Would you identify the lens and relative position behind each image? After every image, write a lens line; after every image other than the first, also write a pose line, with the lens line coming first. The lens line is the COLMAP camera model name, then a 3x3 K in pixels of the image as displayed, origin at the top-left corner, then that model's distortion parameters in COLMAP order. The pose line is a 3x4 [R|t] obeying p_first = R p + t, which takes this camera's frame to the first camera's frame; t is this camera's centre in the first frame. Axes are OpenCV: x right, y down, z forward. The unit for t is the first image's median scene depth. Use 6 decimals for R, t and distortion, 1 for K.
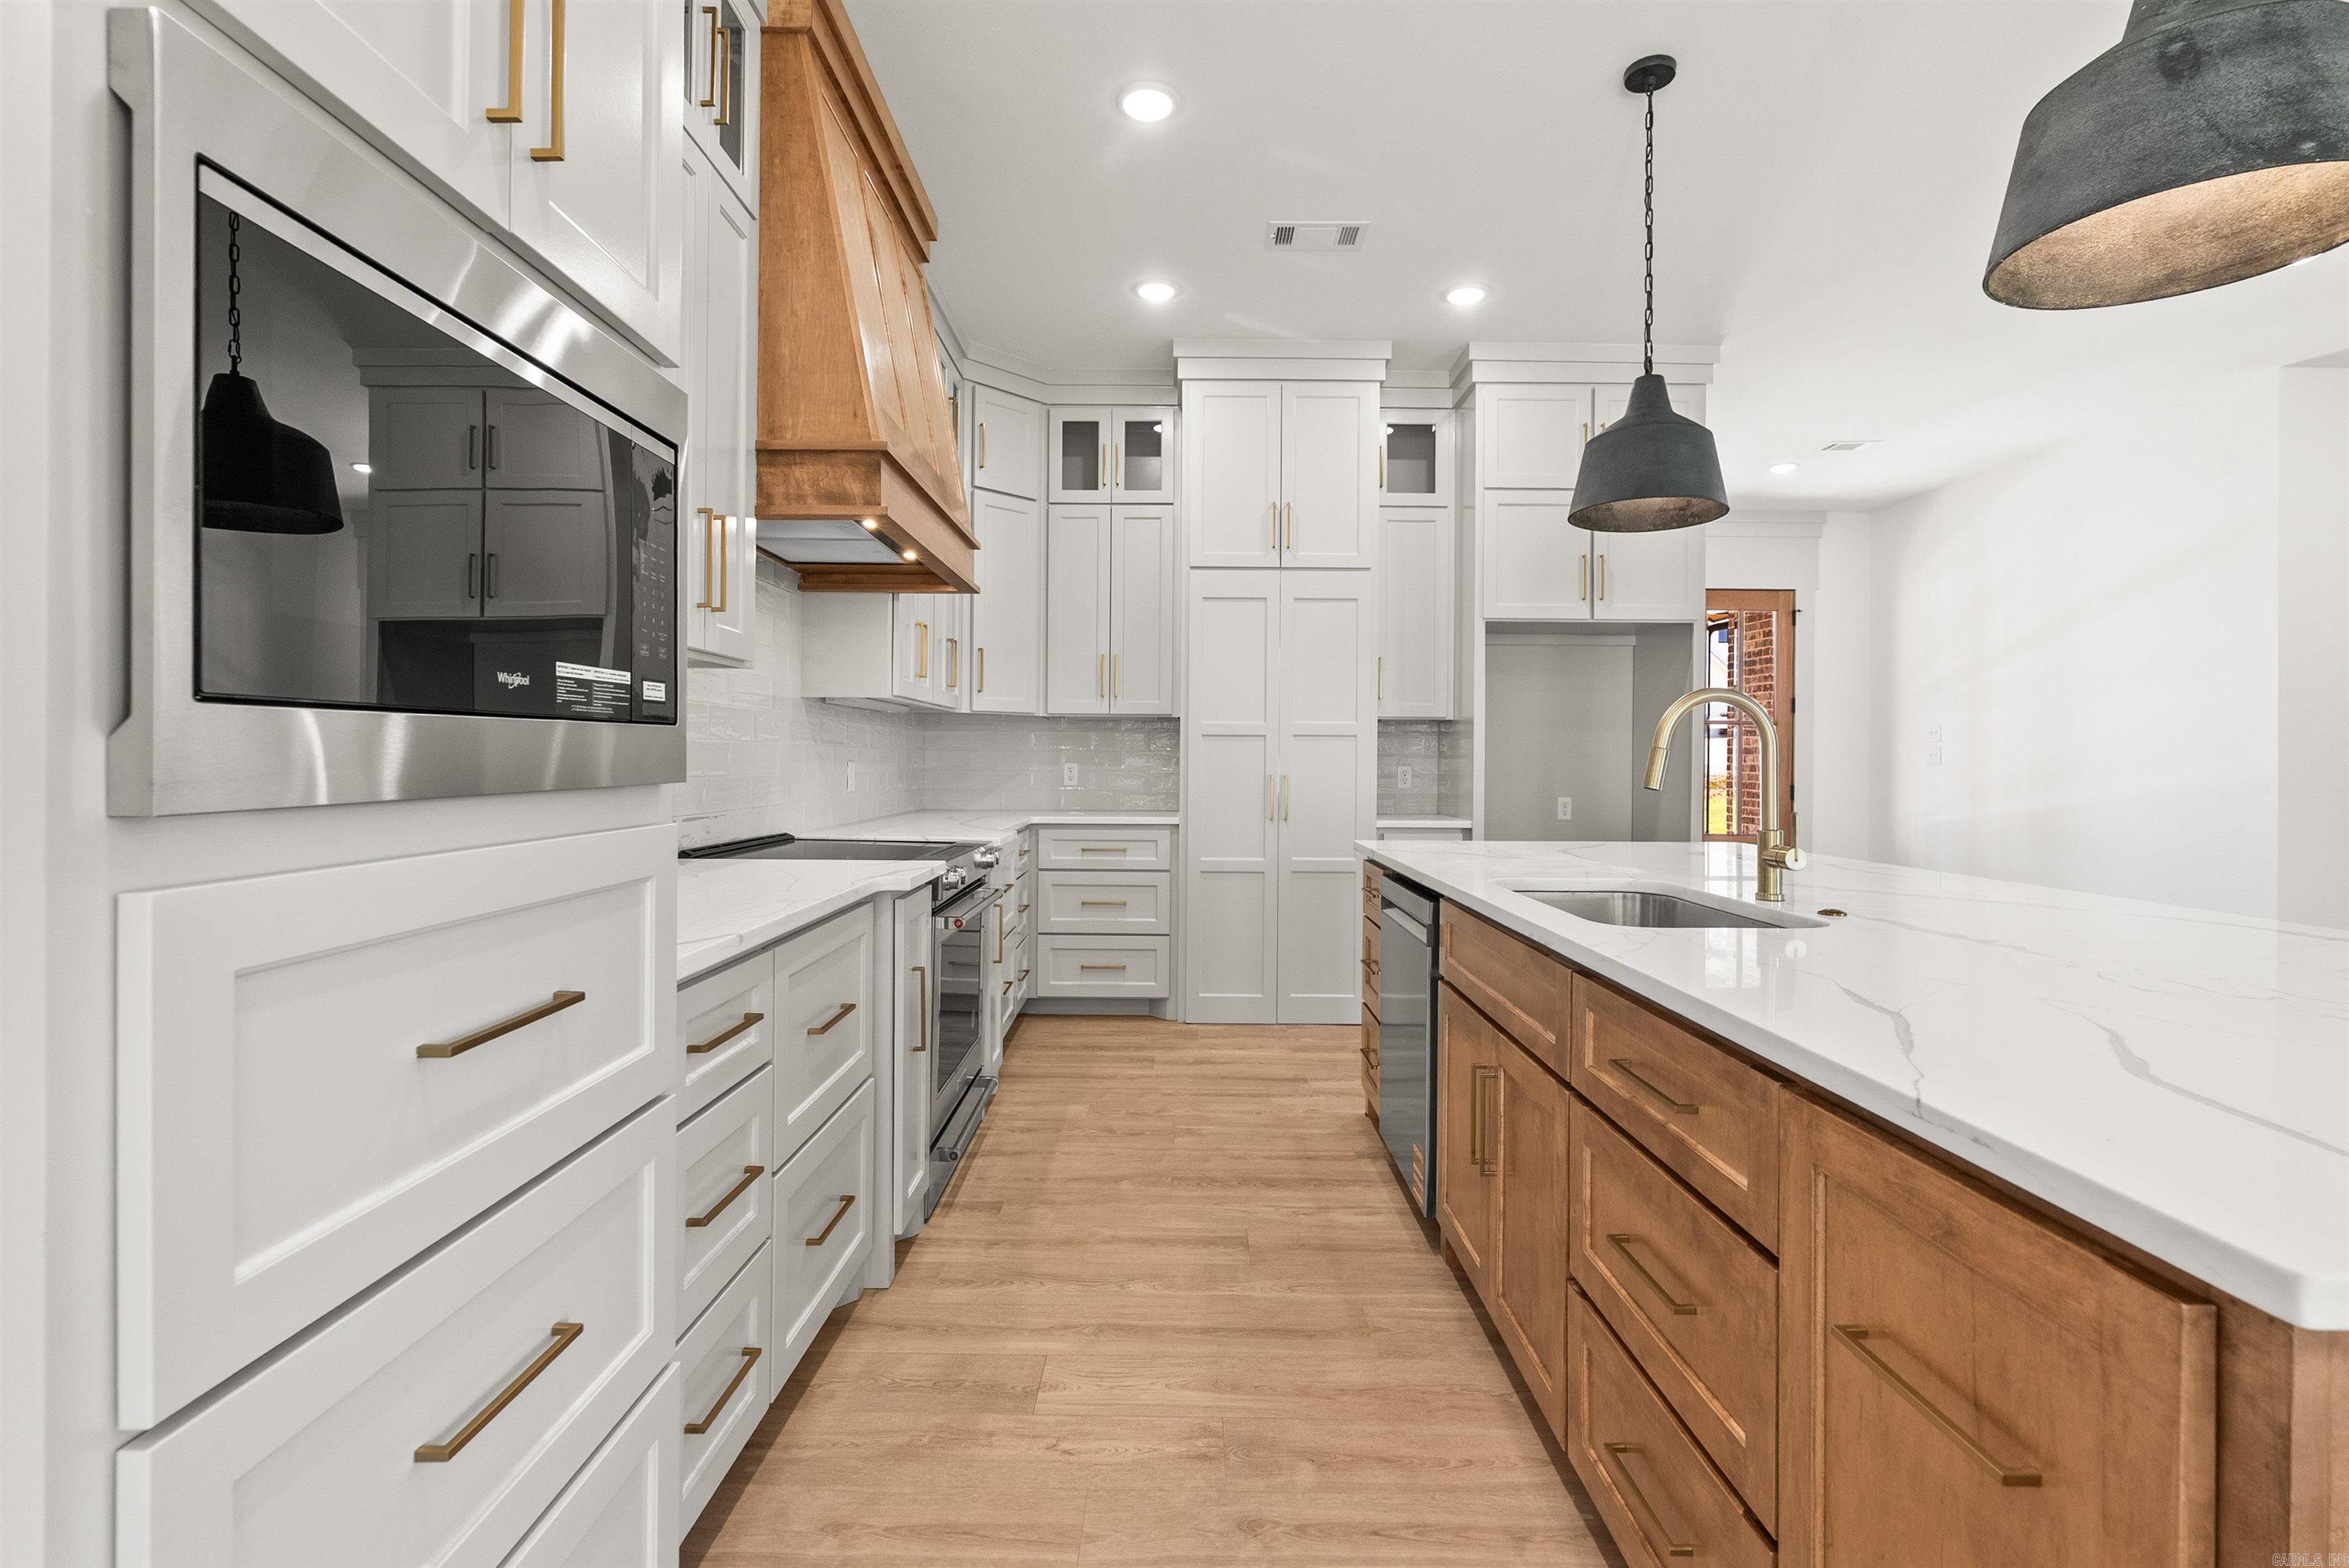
lens RADIAL K [[1061.6, 0, 1186.0], [0, 1061.6, 757.0], [0, 0, 1]] dist [-0.005807, 0.000383]
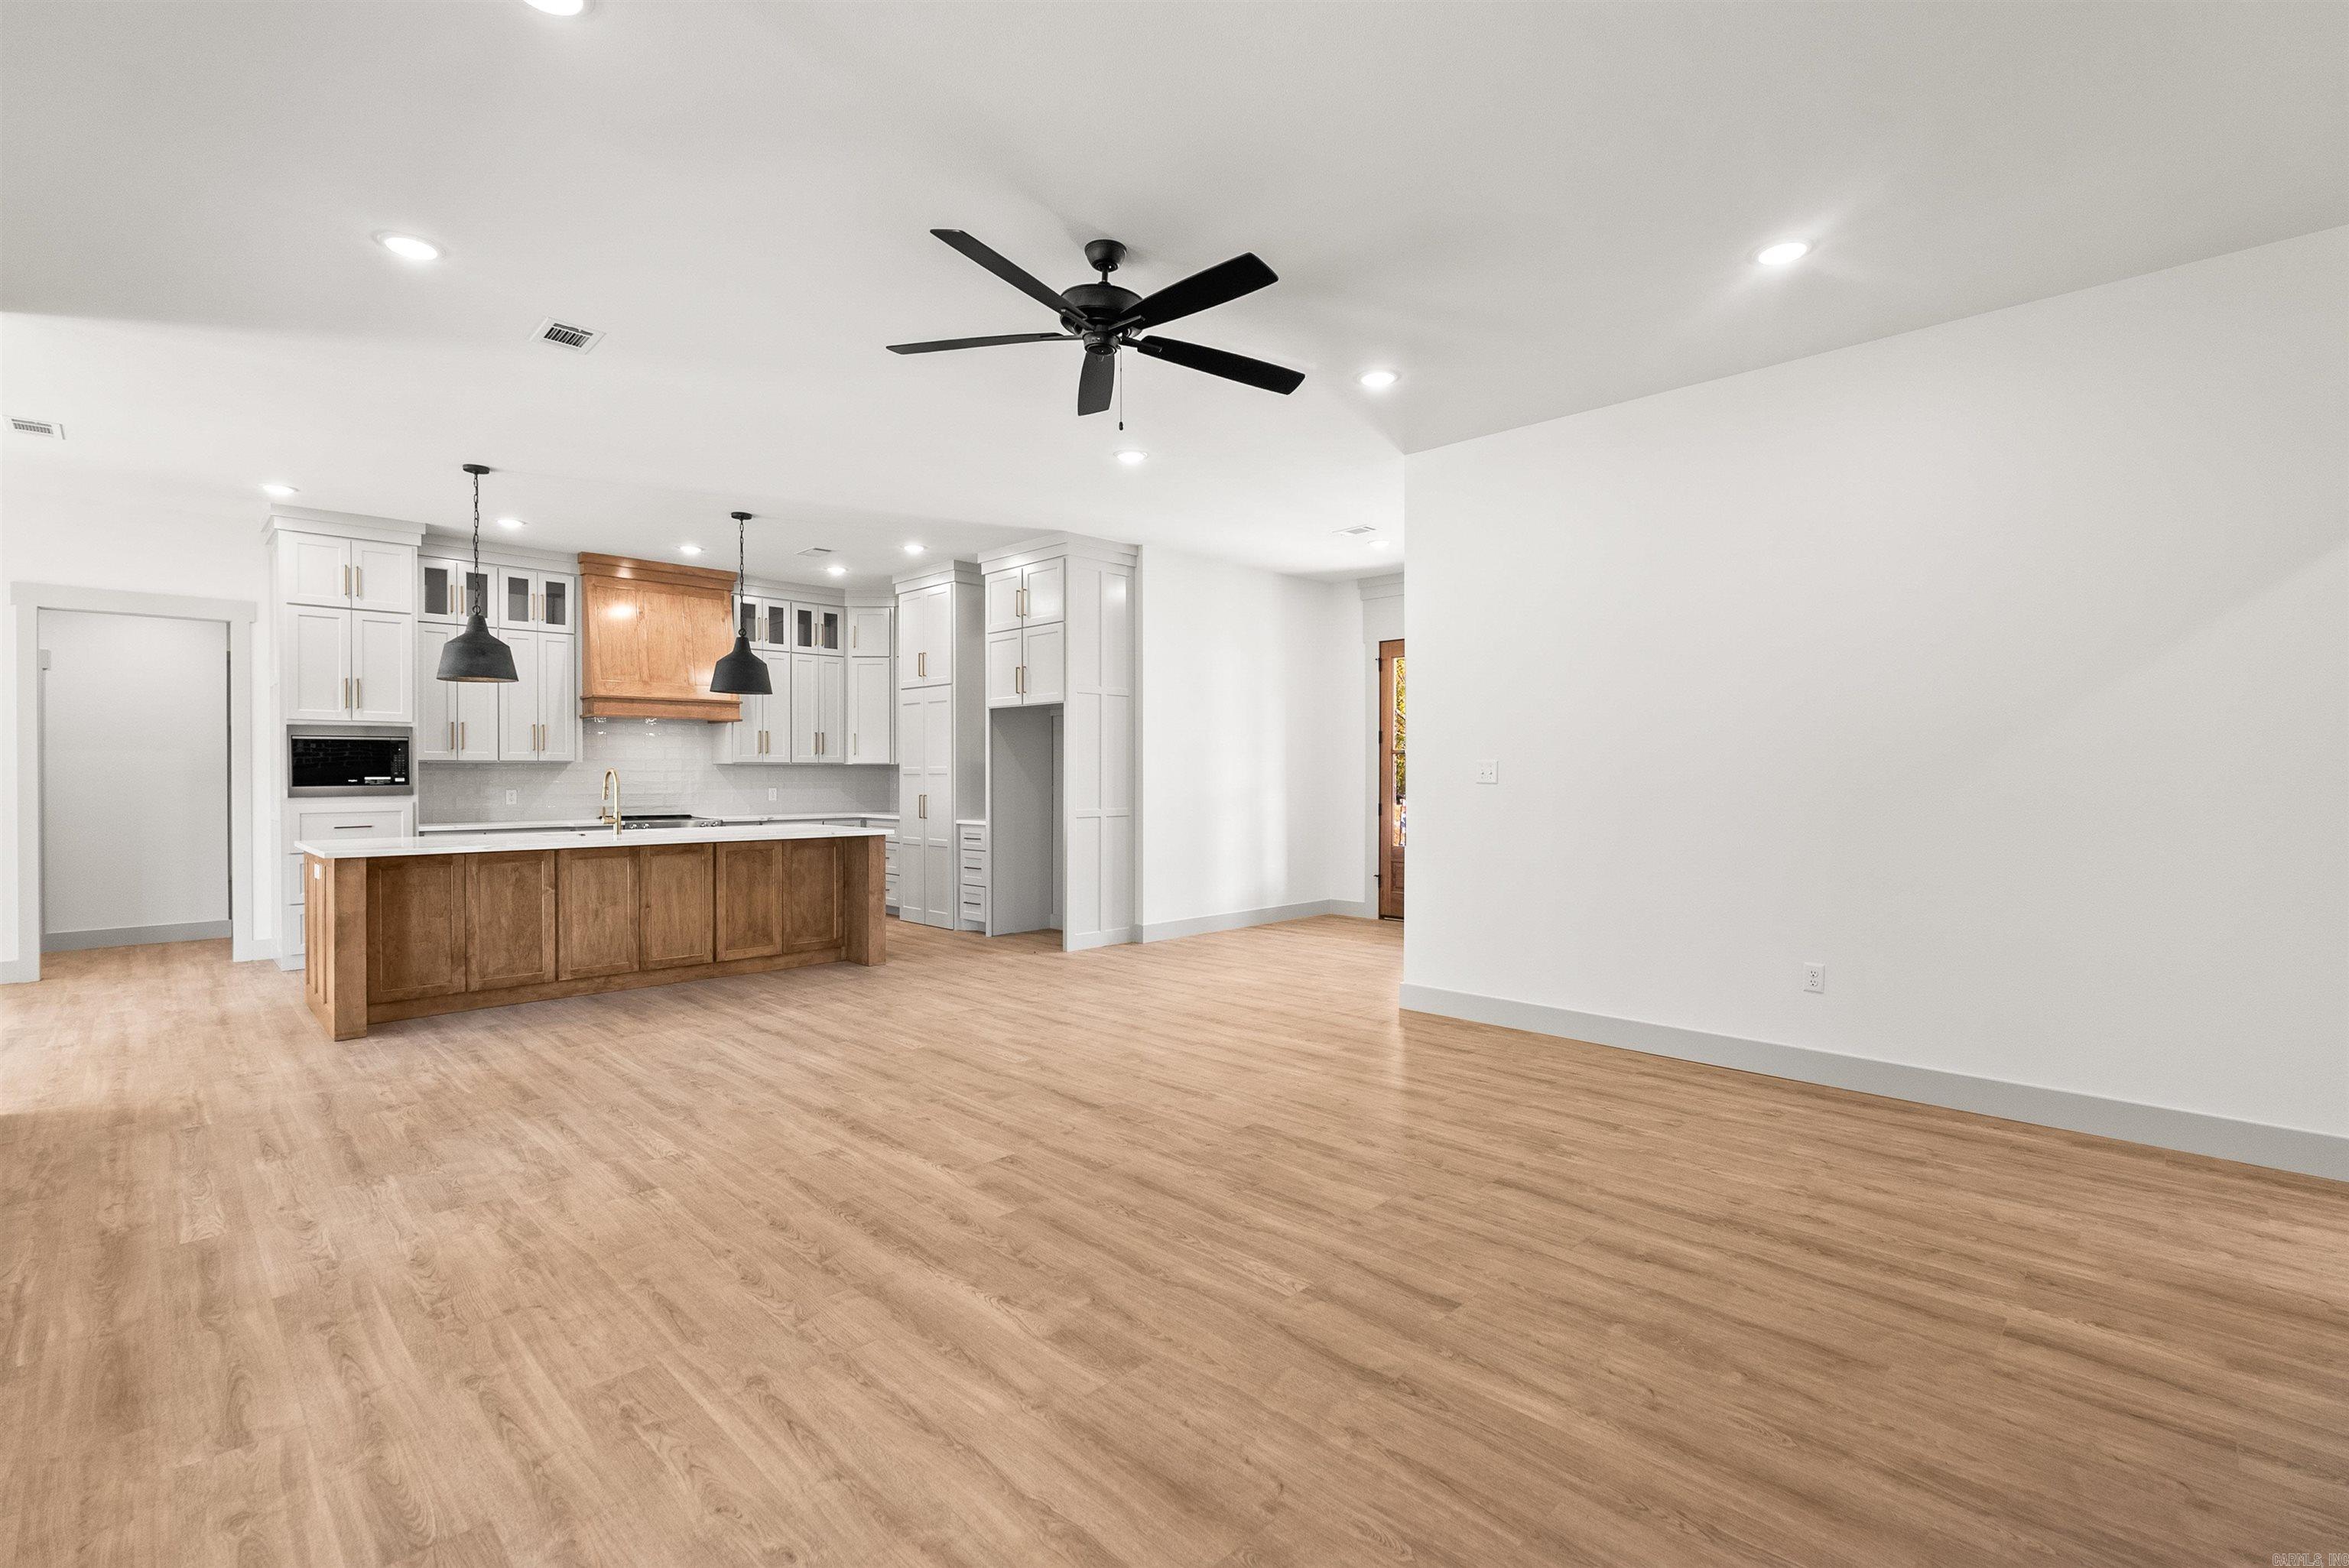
lens RADIAL K [[1061.6, 0, 1173.8], [0, 1061.6, 789.2], [0, 0, 1]] dist [-0.005807, 0.000383]
pose [[0.688896, 0.005341, -0.724841, 1.785690], [0.005591, 0.999904, 0.012682, -0.015057], [0.724839, -0.012789, 0.688800, 0.007143]]
